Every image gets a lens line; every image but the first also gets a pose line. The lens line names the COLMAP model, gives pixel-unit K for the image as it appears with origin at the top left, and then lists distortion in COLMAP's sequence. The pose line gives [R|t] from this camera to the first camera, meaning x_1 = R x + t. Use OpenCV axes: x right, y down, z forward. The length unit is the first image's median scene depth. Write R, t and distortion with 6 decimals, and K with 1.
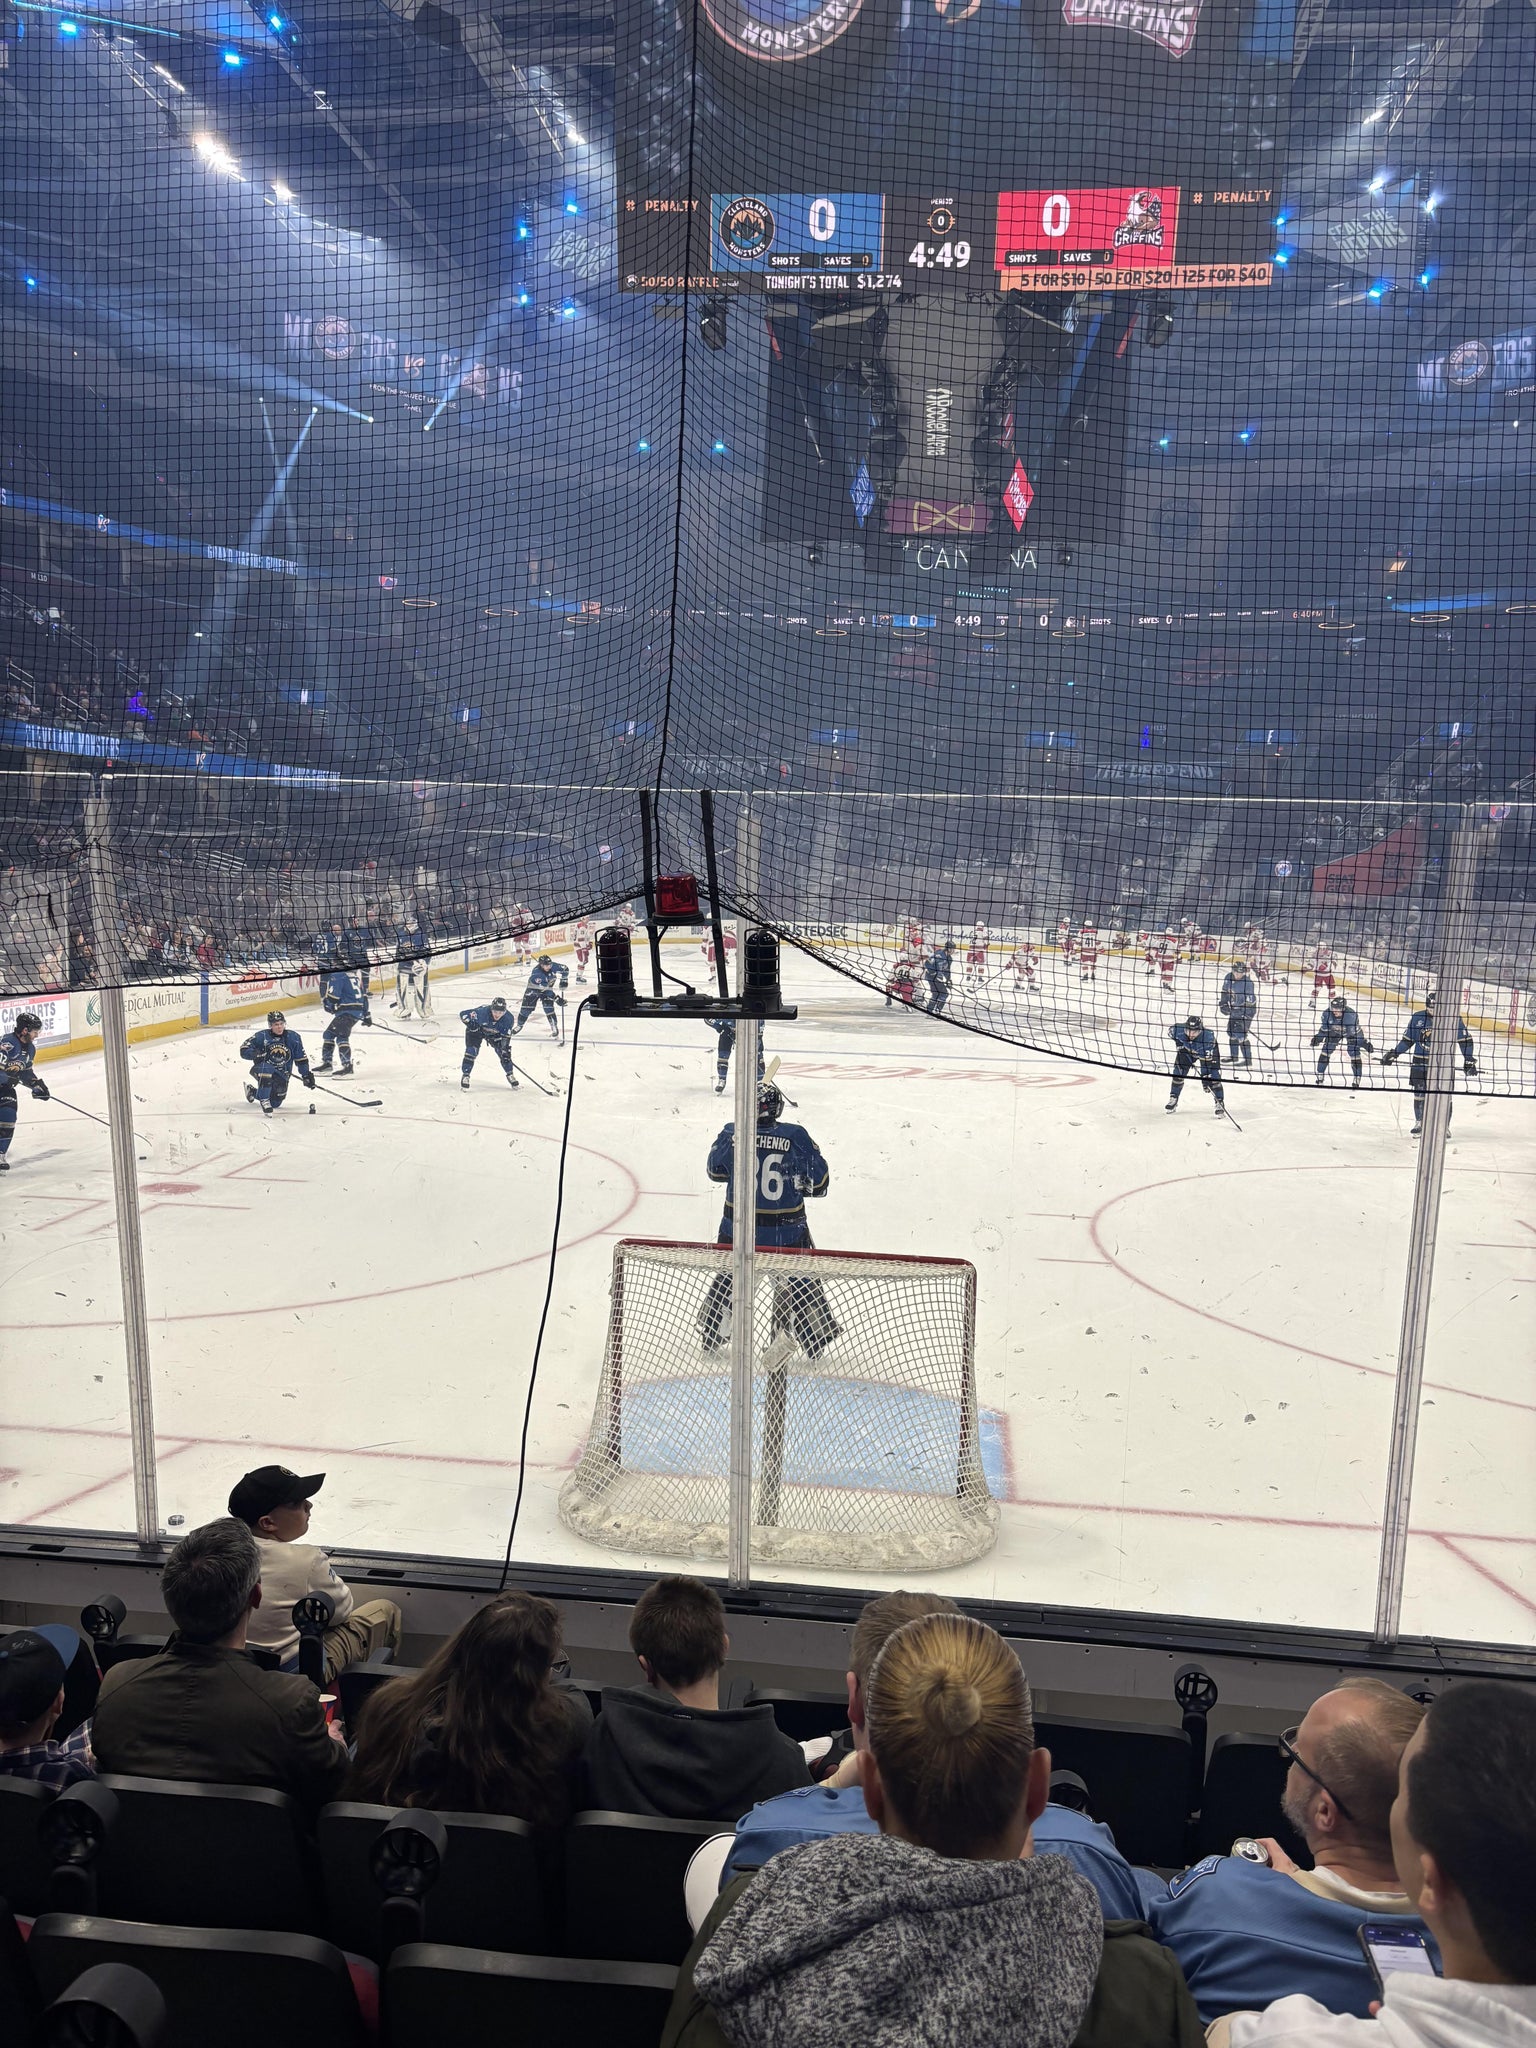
lens RADIAL K [[1598.8, 0, 755.3], [0, 1598.8, 1015.3], [0, 0, 1]] dist [0.044591, -0.011513]
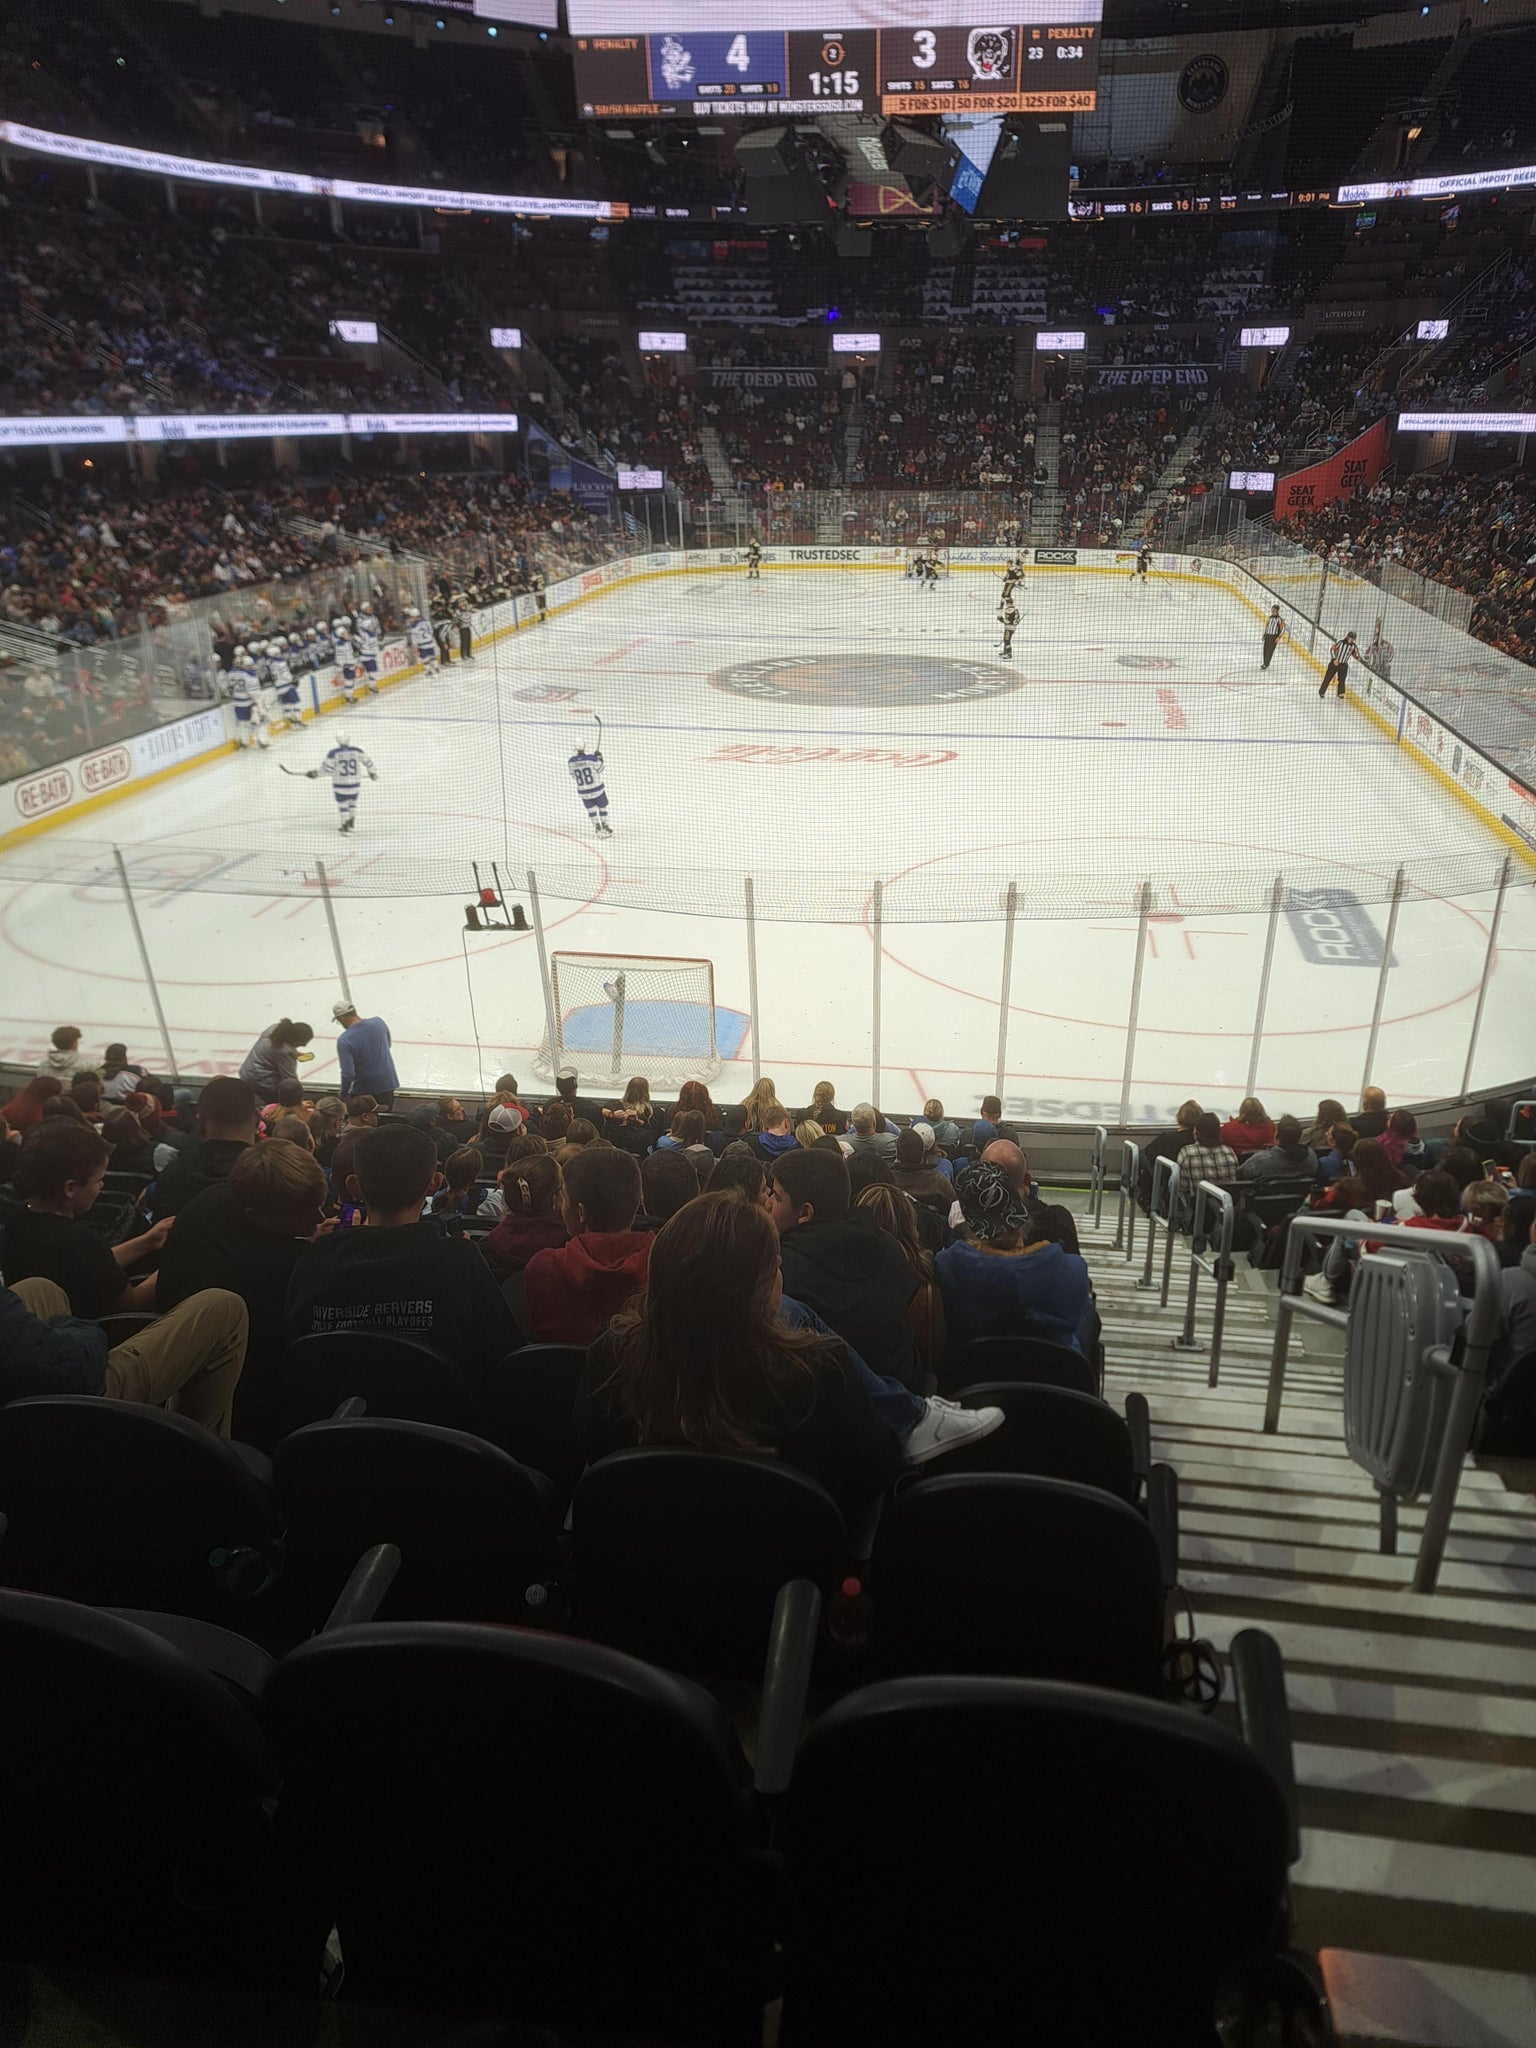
lens RADIAL K [[1524.9, 0, 802.6], [0, 1524.9, 1045.9], [0, 0, 1]] dist [0.085592, -0.091488]
pose [[0.999525, -0.016734, -0.025895, 0.108280], [0.023697, 0.954272, 0.297999, -0.120976], [0.019725, -0.298471, 0.954215, -0.354372]]
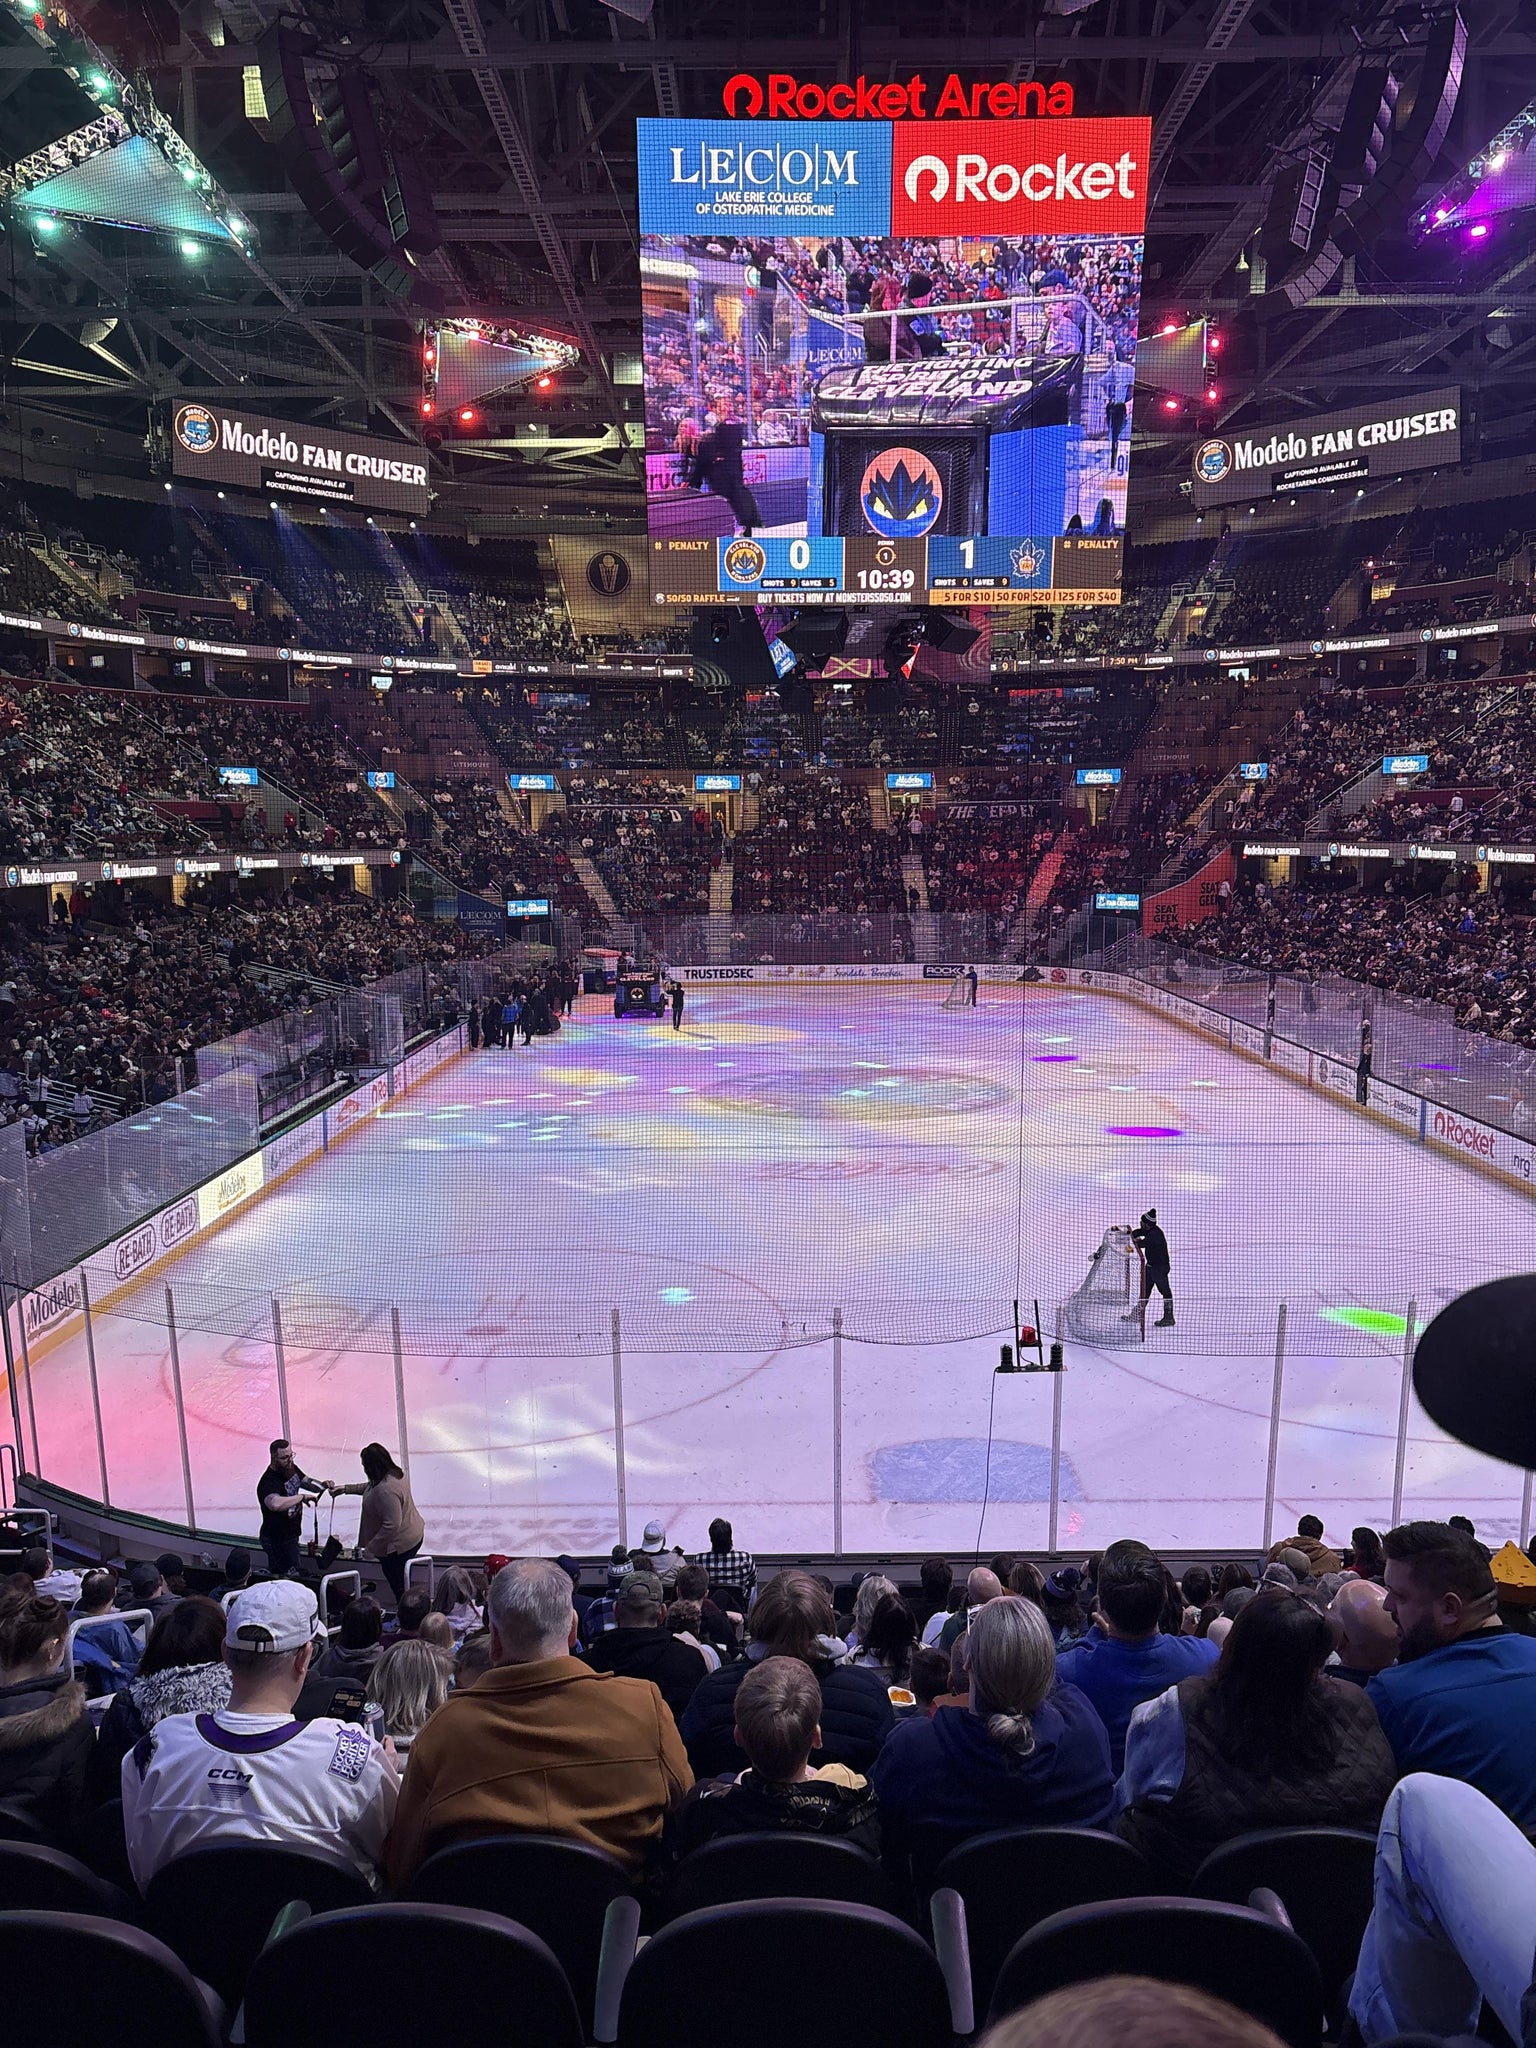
lens RADIAL K [[1615.9, 0, 775.5], [0, 1615.9, 1030.3], [0, 0, 1]] dist [0.042872, -0.008807]
pose [[0.991575, -0.049693, 0.119619, -0.160849], [0.045461, 0.998249, 0.037847, -0.143190], [-0.121290, -0.032090, 0.992098, -0.365788]]
